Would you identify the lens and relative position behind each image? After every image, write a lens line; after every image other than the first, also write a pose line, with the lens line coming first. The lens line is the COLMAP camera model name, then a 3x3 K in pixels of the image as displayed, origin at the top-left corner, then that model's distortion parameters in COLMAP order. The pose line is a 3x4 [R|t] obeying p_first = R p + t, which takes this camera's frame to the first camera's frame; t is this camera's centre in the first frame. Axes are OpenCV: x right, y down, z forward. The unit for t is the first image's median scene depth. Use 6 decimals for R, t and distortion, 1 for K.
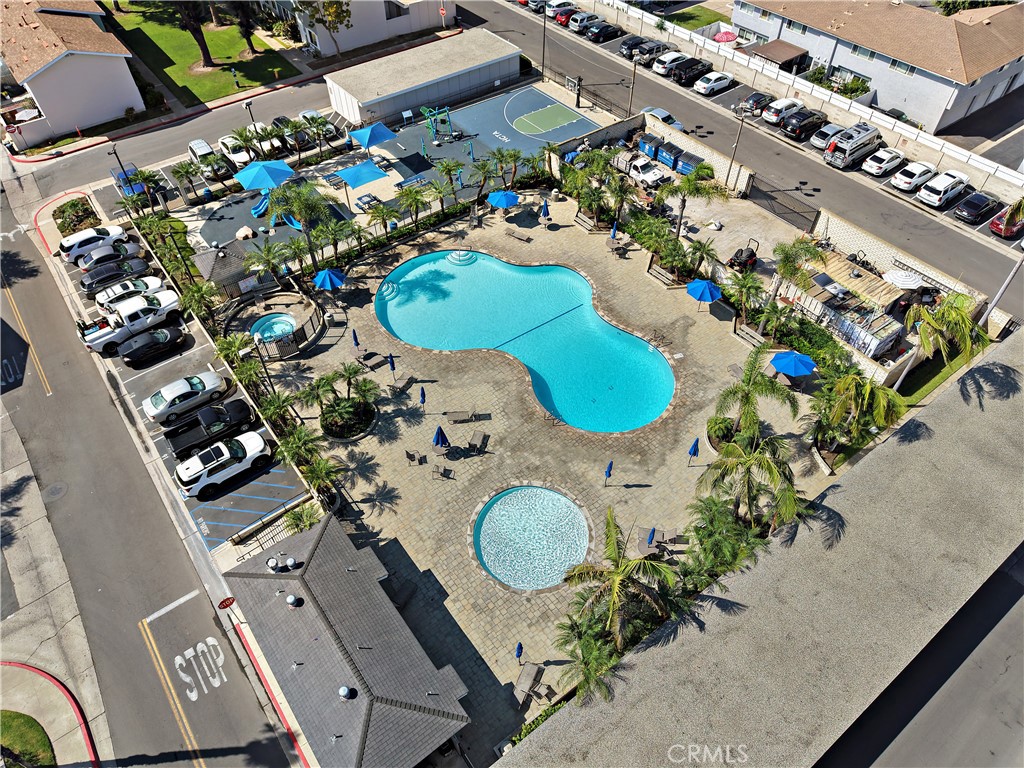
lens RADIAL K [[702.3, 0, 512.0], [0, 702.3, 384.0], [0, 0, 1]] dist [0.012210, -0.002044]
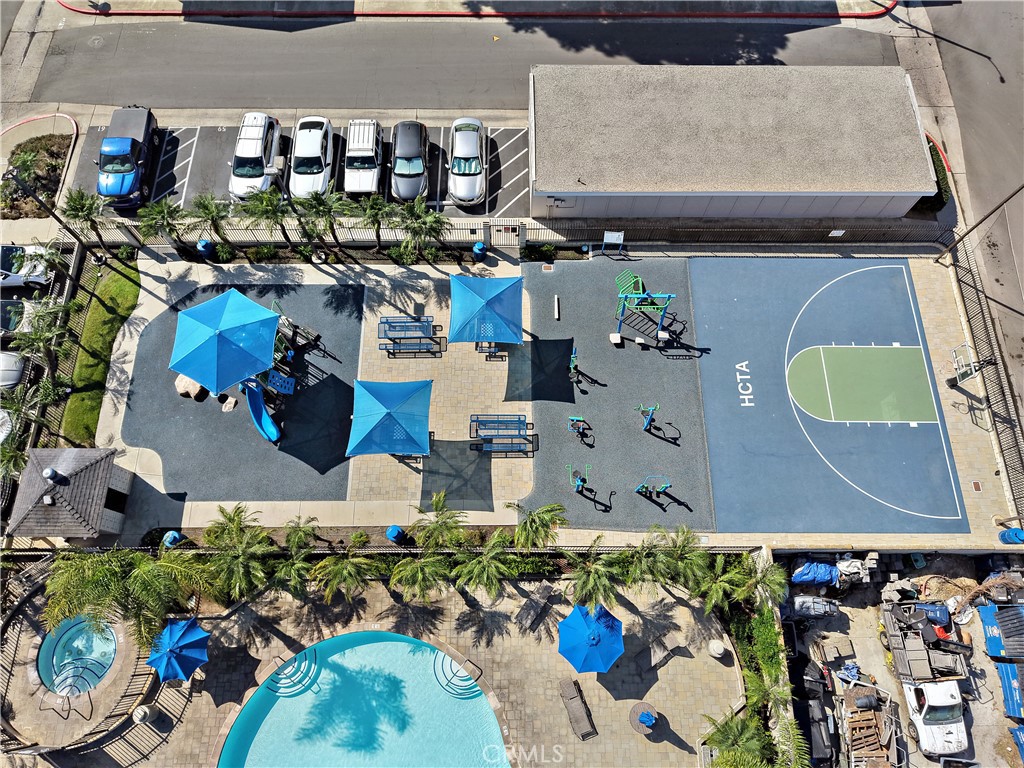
lens RADIAL K [[702.3, 0, 512.0], [0, 702.3, 384.0], [0, 0, 1]] dist [0.012210, -0.002044]
pose [[0.798562, 0.568429, -0.197960, -0.060042], [-0.450783, 0.782727, 0.429108, -0.600517], [0.398866, -0.253433, 0.881293, 0.625269]]
